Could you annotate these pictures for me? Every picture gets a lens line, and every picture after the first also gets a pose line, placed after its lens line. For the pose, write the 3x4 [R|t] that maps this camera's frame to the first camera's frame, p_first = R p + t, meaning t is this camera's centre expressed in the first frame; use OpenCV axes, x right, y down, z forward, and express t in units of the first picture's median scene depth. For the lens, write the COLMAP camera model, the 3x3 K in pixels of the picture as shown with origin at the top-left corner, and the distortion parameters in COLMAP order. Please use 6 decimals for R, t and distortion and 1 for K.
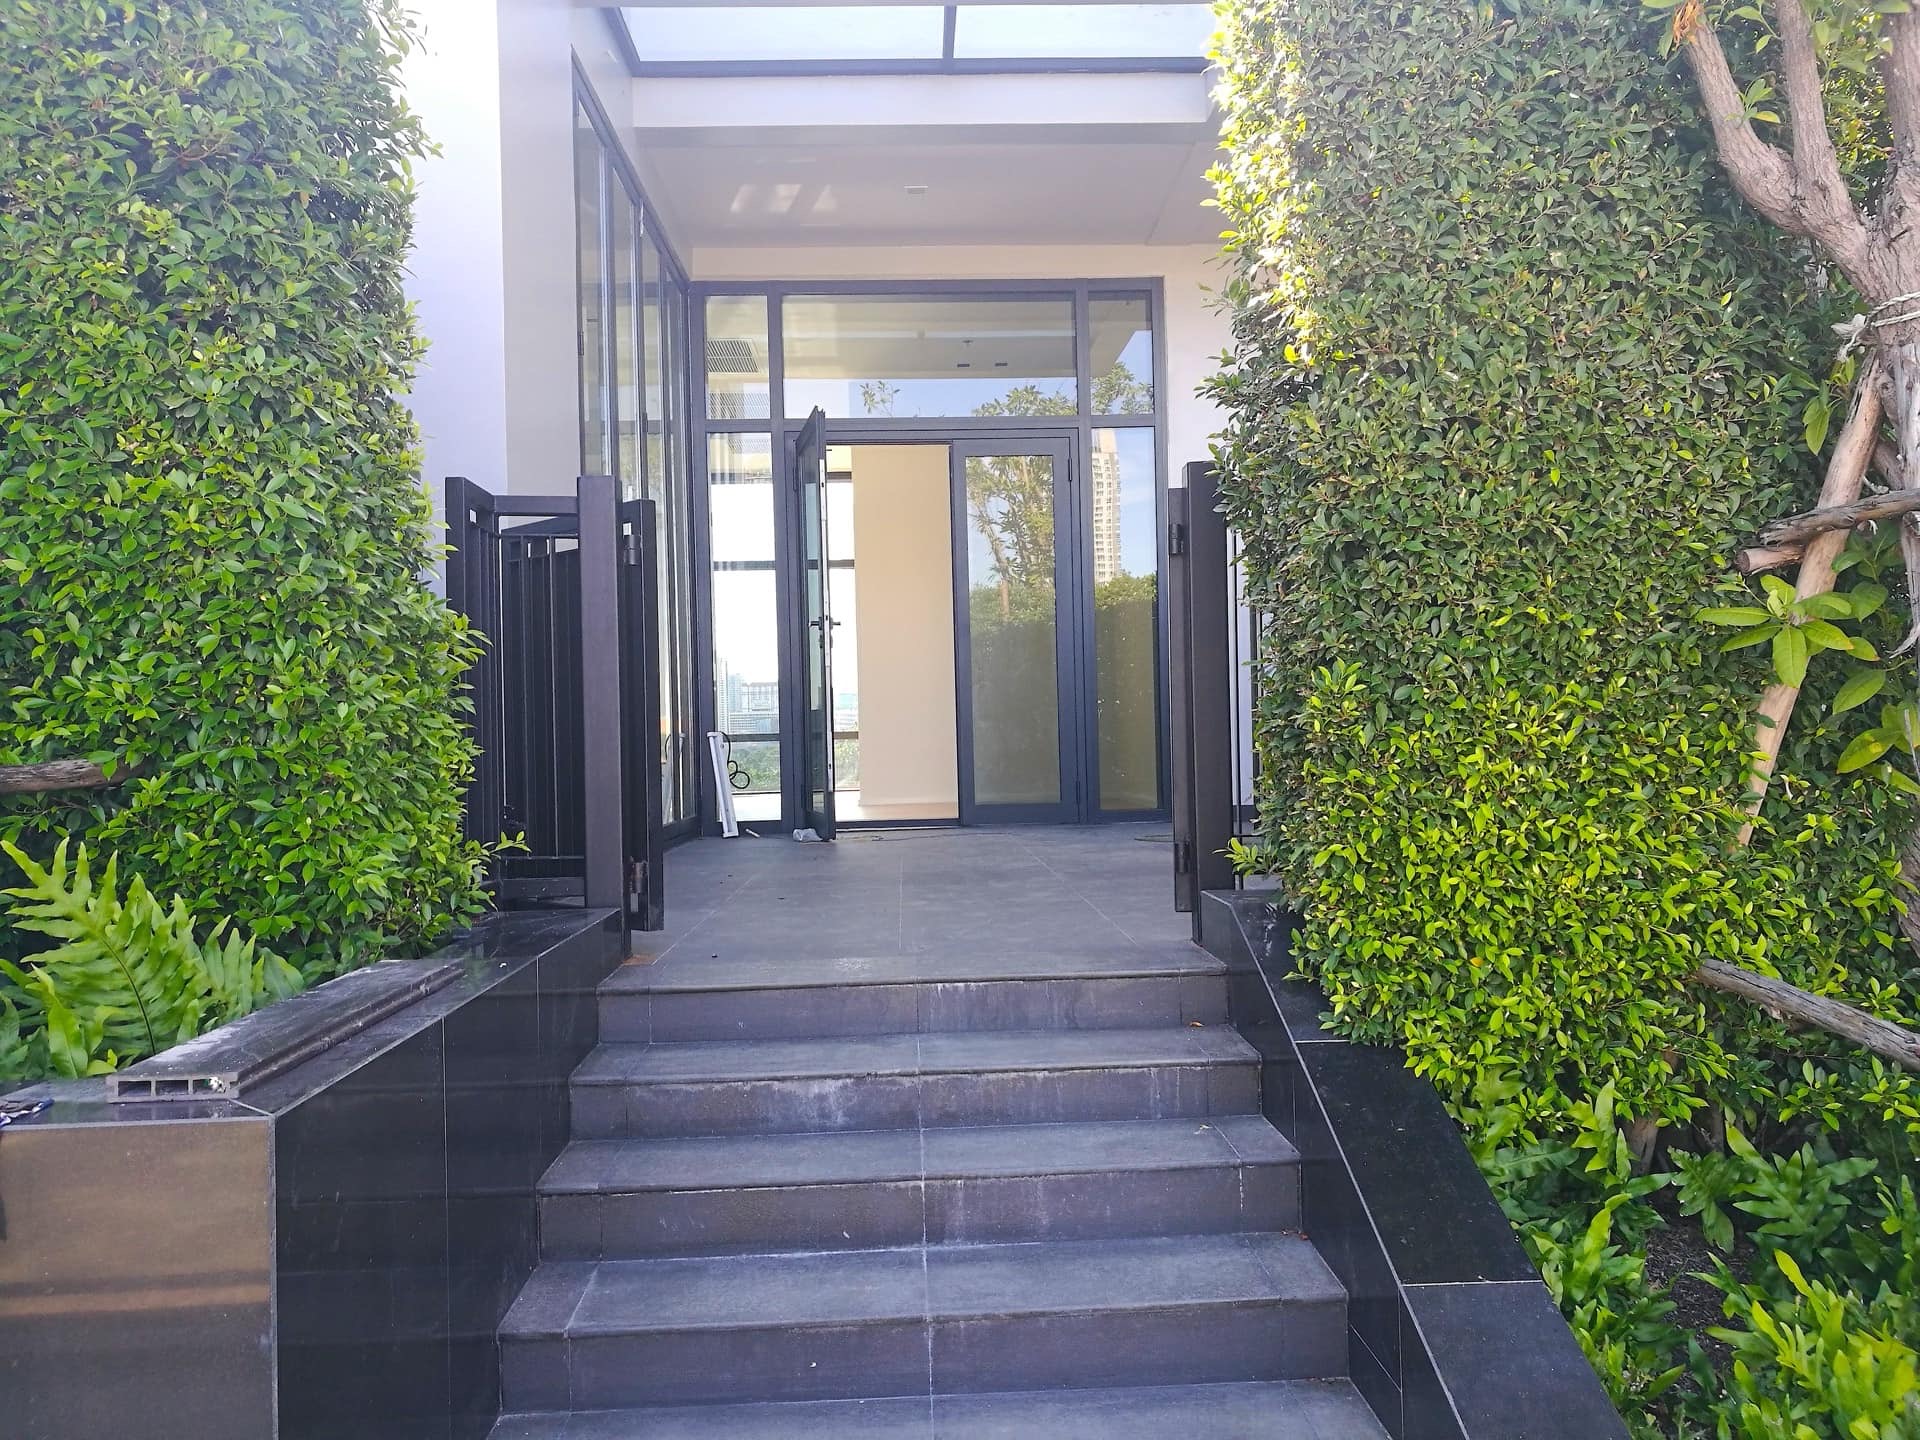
lens RADIAL K [[1512.3, 0, 962.3], [0, 1512.3, 723.3], [0, 0, 1]] dist [-0.005230, 0.006357]
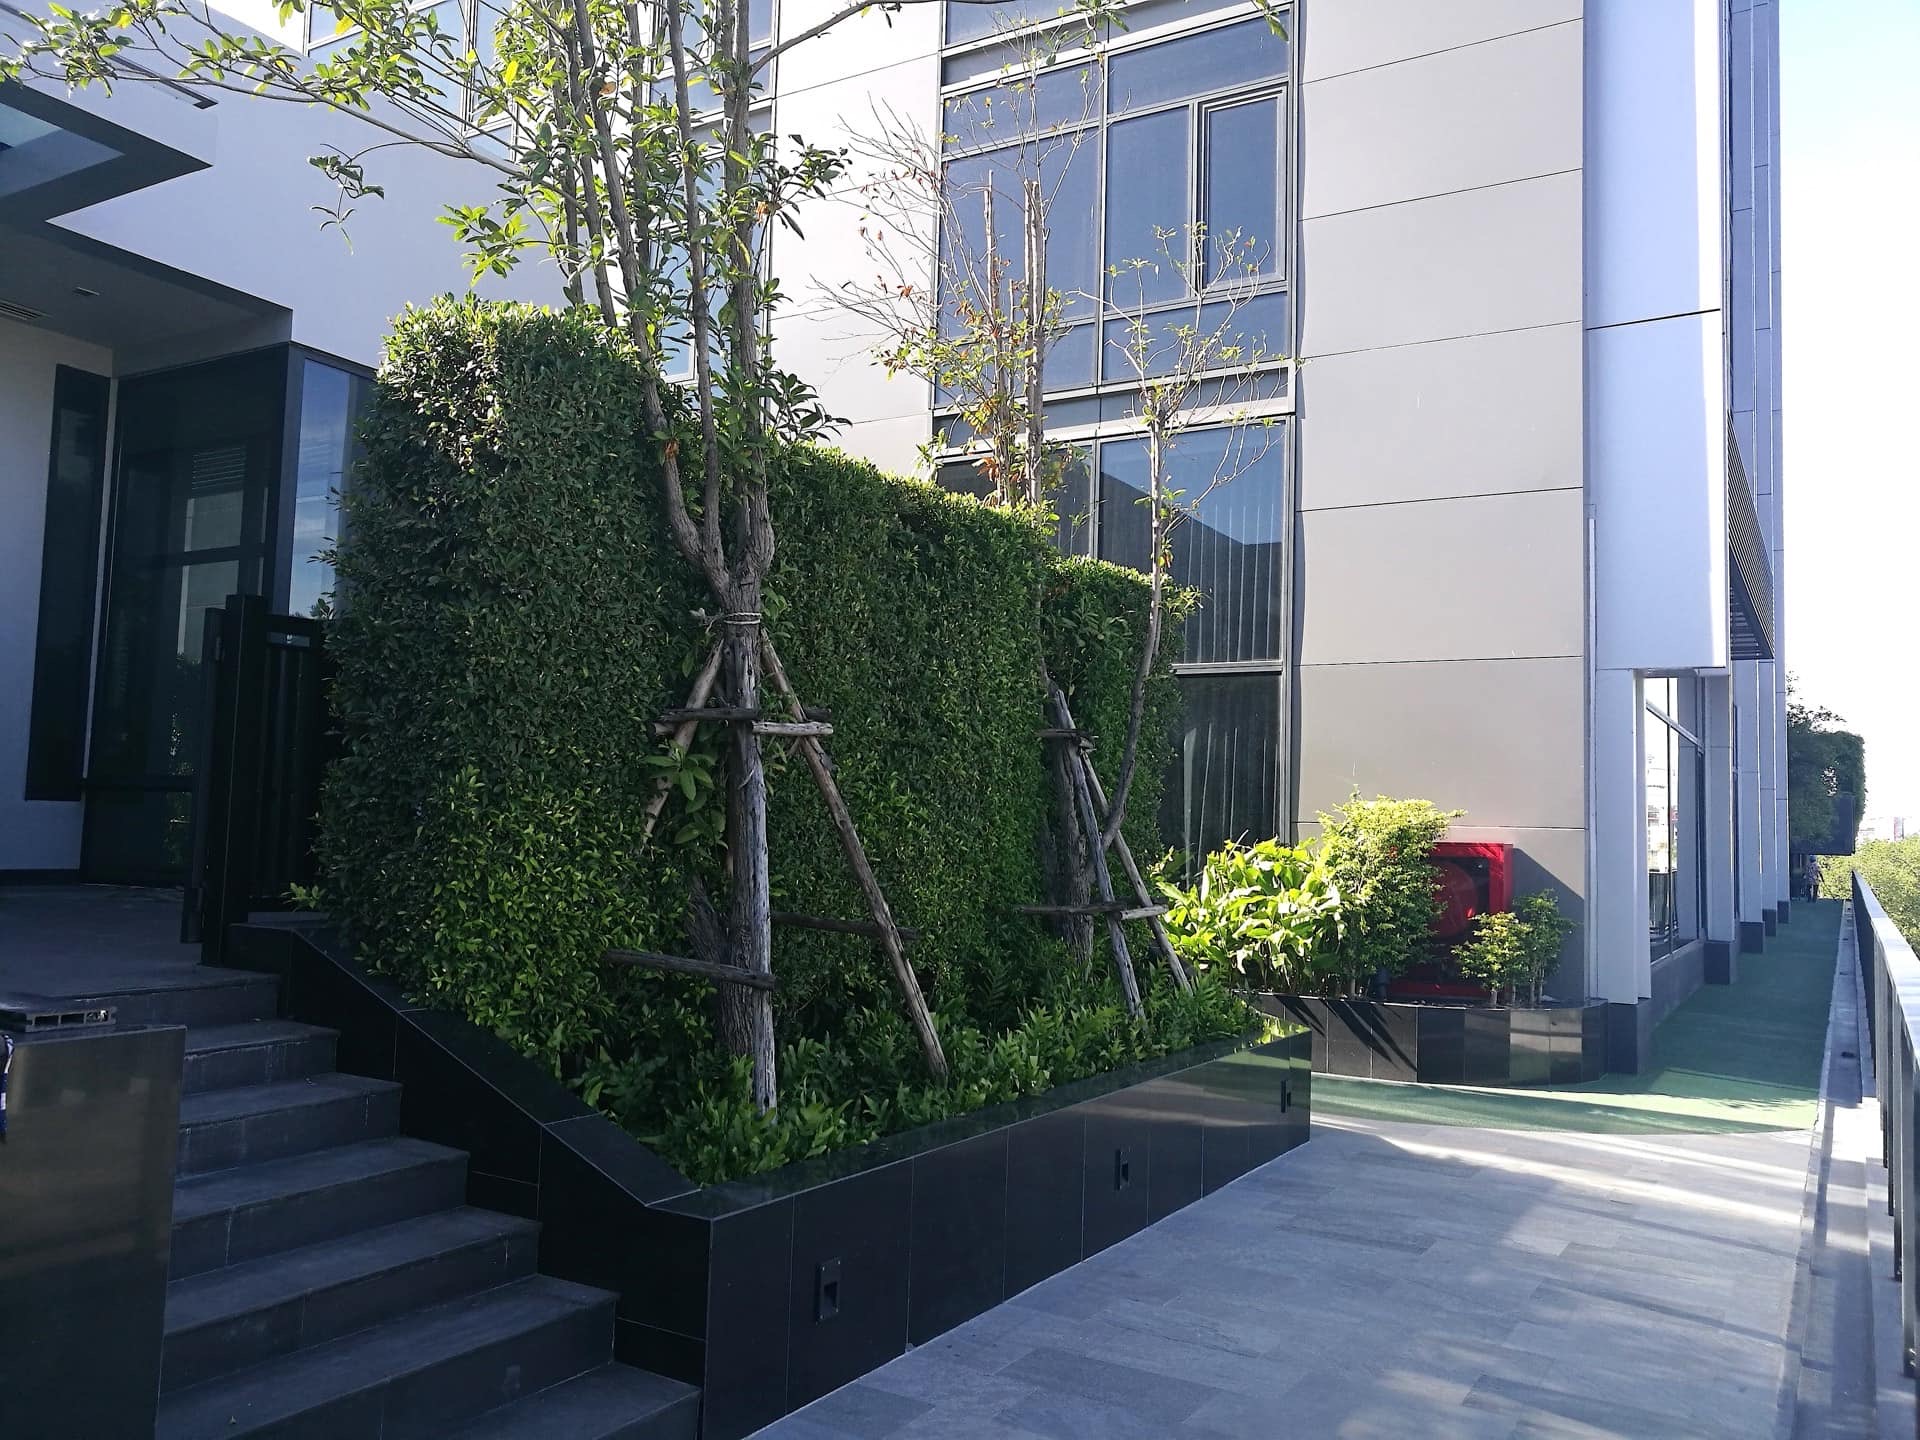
lens RADIAL K [[1512.3, 0, 957.9], [0, 1512.3, 719.2], [0, 0, 1]] dist [-0.005230, 0.006357]
pose [[0.538955, 0.102953, 0.836019, -0.824818], [-0.052830, 0.994680, -0.088433, 0.023776], [-0.840676, 0.003494, 0.541527, -0.315959]]
